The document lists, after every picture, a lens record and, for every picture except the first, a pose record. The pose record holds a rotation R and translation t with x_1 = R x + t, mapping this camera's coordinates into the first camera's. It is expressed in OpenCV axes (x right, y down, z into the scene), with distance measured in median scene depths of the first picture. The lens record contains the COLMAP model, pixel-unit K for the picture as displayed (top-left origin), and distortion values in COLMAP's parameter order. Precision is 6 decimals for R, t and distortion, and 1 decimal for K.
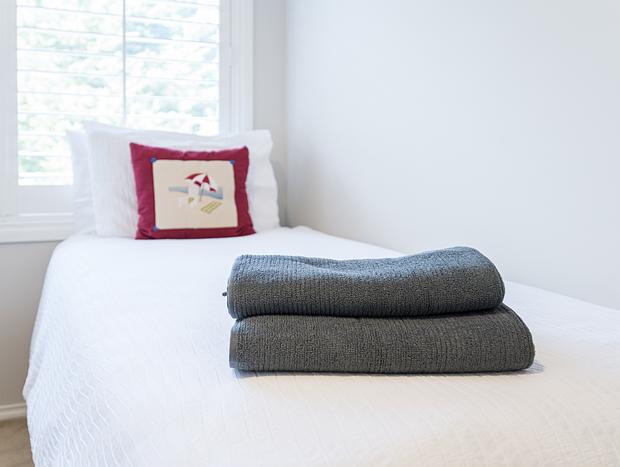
lens RADIAL K [[602.4, 0, 309.0], [0, 602.4, 232.6], [0, 0, 1]] dist [-0.014245, 0.000000]
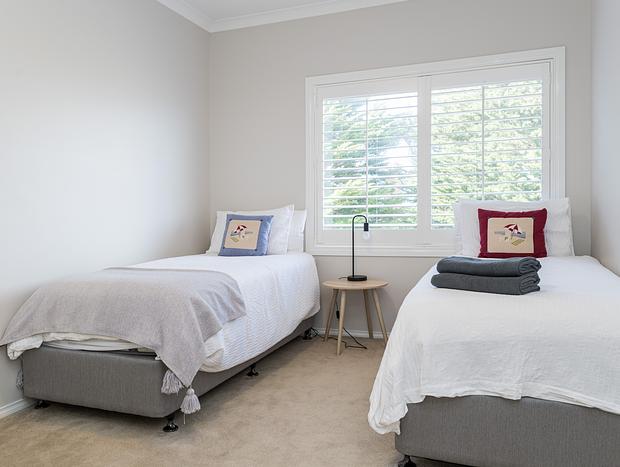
lens RADIAL K [[499.7, 0, 309.6], [0, 499.7, 231.7], [0, 0, 1]] dist [0.010370, 0.003945]
pose [[0.687406, 0.004064, -0.726262, 0.510875], [-0.051548, 0.997735, -0.043208, 0.025423], [0.724441, 0.067139, 0.686059, -0.528415]]
